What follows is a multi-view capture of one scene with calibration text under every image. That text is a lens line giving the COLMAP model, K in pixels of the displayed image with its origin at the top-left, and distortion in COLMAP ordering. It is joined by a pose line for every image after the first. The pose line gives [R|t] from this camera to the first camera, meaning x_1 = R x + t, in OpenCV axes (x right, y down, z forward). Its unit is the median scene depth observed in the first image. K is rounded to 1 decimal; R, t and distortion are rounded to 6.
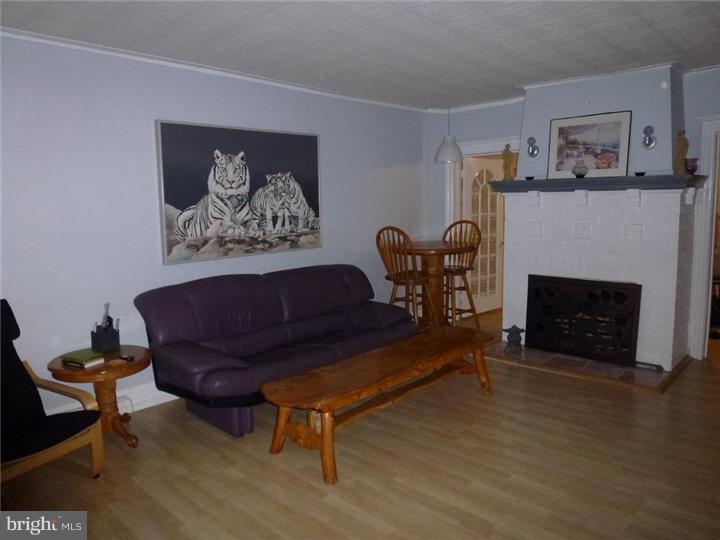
lens RADIAL K [[537.3, 0, 360.0], [0, 537.3, 272.0], [0, 0, 1]] dist [-0.054034, 0.023505]
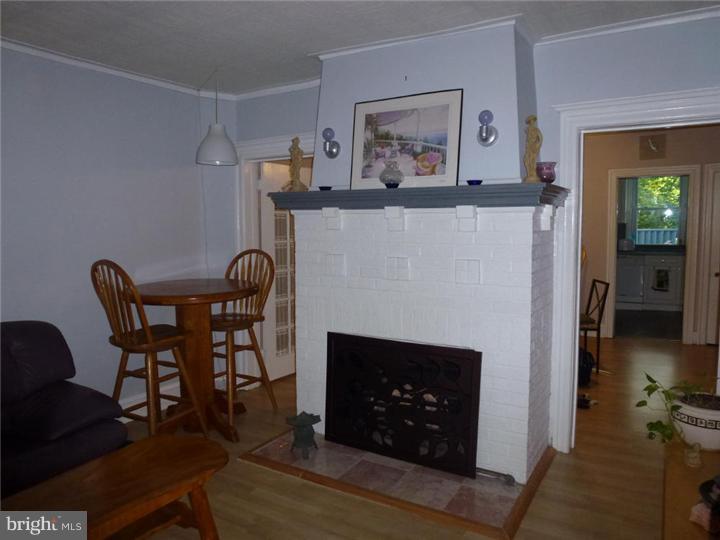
lens RADIAL K [[537.3, 0, 358.9], [0, 537.3, 270.0], [0, 0, 1]] dist [-0.054034, 0.023505]
pose [[0.978562, -0.003488, 0.205925, 0.227510], [0.012115, 0.999100, -0.040652, -0.047528], [-0.205598, 0.042275, 0.977723, 0.350215]]
